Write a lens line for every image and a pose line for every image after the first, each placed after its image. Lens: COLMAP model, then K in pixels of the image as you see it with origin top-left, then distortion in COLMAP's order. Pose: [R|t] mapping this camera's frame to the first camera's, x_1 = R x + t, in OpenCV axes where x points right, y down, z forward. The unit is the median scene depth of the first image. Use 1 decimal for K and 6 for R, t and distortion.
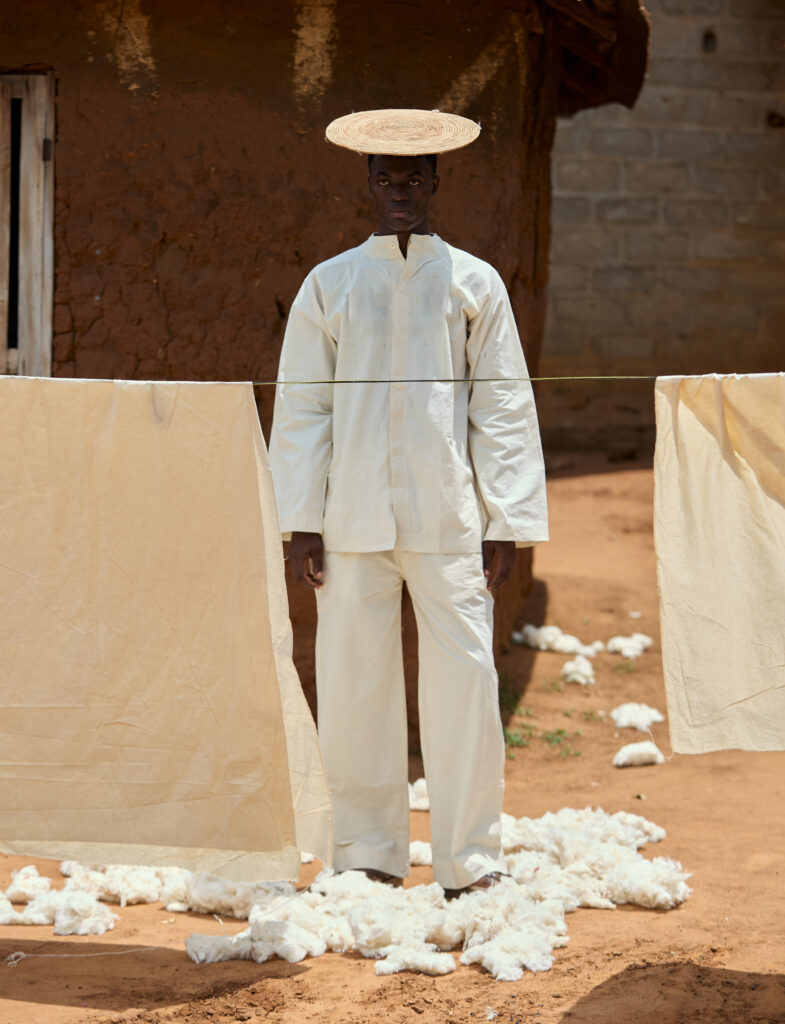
lens RADIAL K [[2794.1, 0, 370.7], [0, 2794.1, 512.7], [0, 0, 1]] dist [-0.137175, 0.000000]
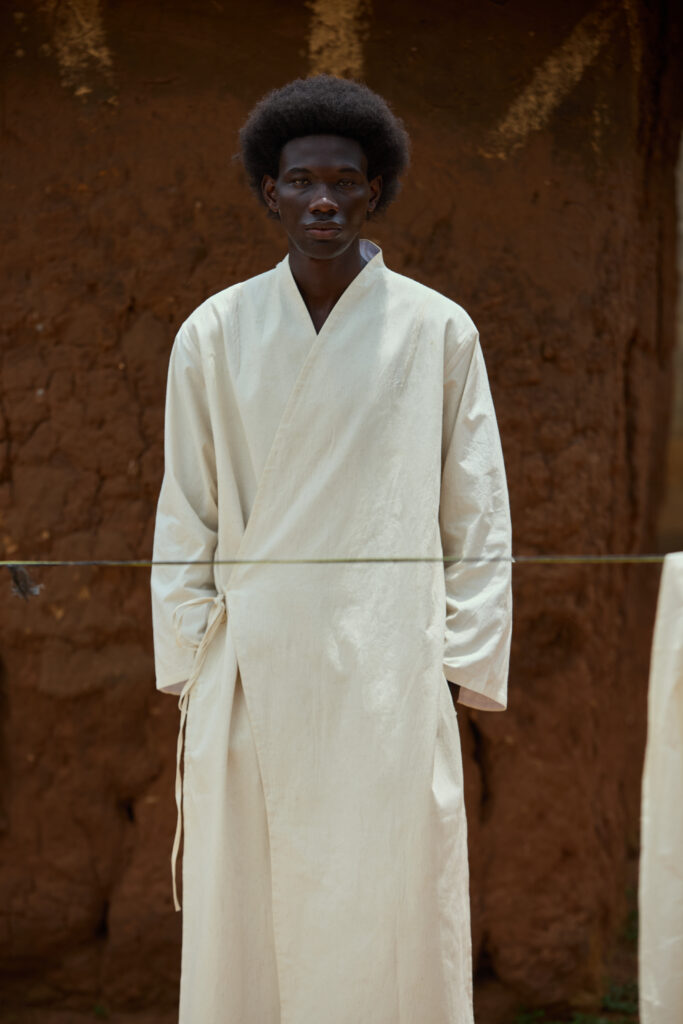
lens RADIAL K [[3427.7, 0, 338.4], [0, 3427.7, 529.7], [0, 0, 1]] dist [0.143798, 0.000000]
pose [[0.998957, -0.027809, -0.036209, 0.007873], [0.026812, 0.999256, -0.027731, -0.016028], [0.036953, 0.026732, 0.998959, 0.134897]]
